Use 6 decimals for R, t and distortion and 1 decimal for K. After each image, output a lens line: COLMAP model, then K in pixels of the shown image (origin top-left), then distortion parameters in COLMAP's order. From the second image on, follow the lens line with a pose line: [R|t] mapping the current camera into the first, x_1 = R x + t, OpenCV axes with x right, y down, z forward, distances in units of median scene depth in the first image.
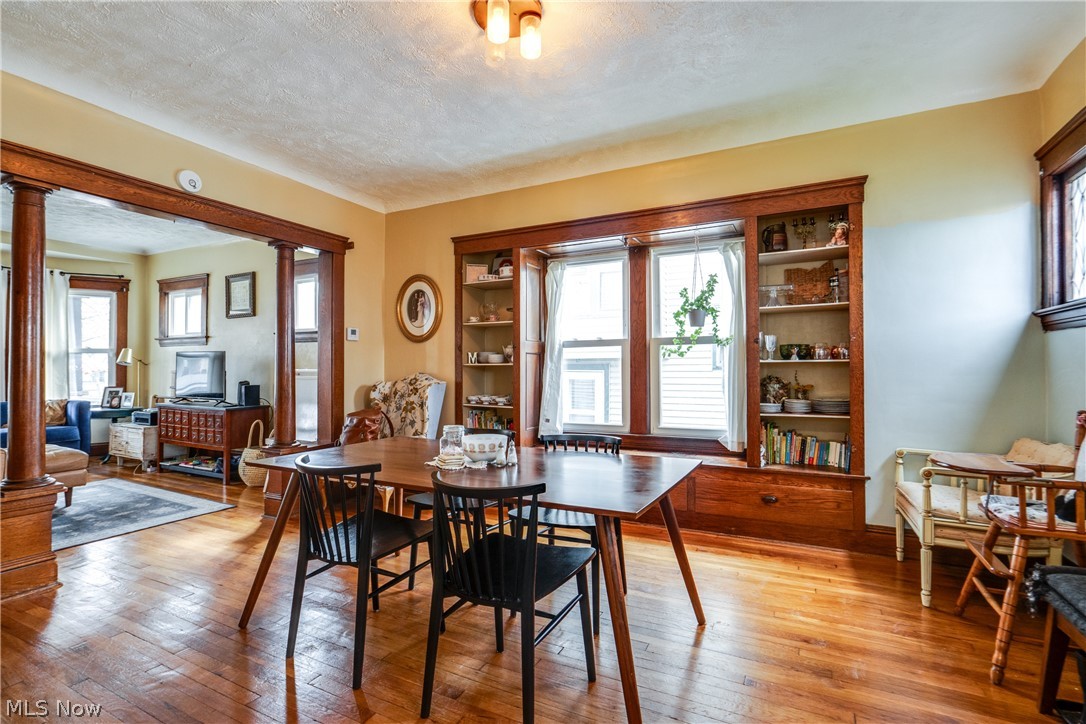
lens RADIAL K [[502.7, 0, 549.5], [0, 502.7, 361.7], [0, 0, 1]] dist [-0.003475, -0.000623]
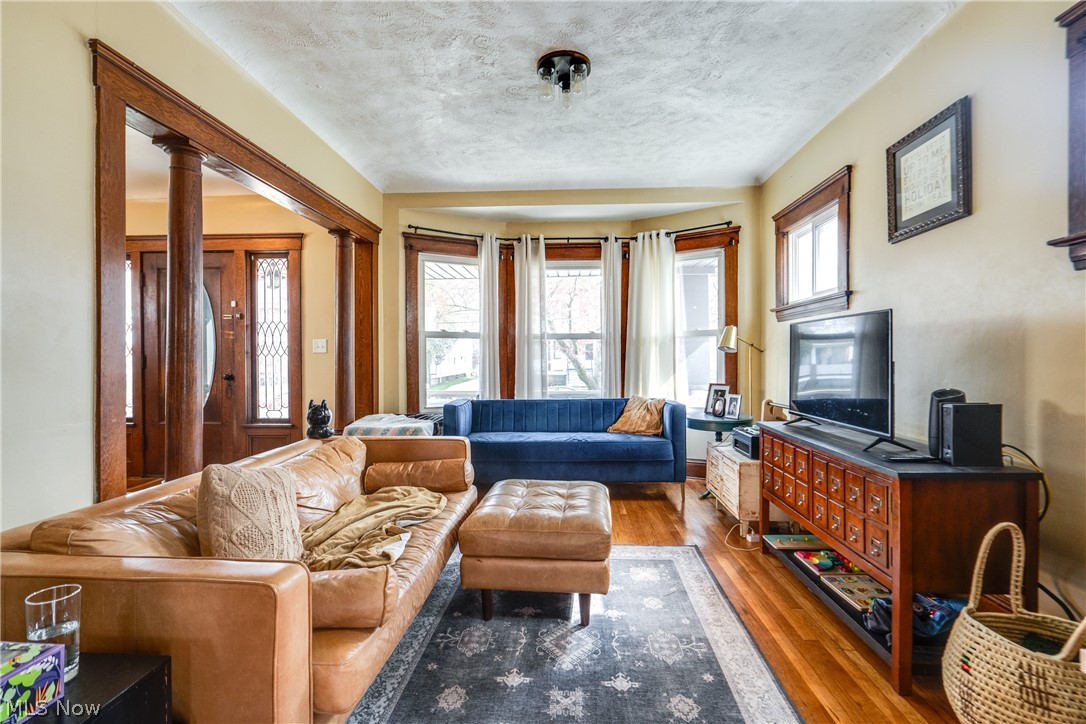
lens RADIAL K [[502.7, 0, 549.5], [0, 502.7, 361.7], [0, 0, 1]] dist [-0.003475, -0.000623]
pose [[0.411721, 0.002836, -0.911305, -0.362183], [0.013352, 0.999869, 0.009144, 0.010751], [0.911212, -0.015932, 0.411629, 0.540673]]
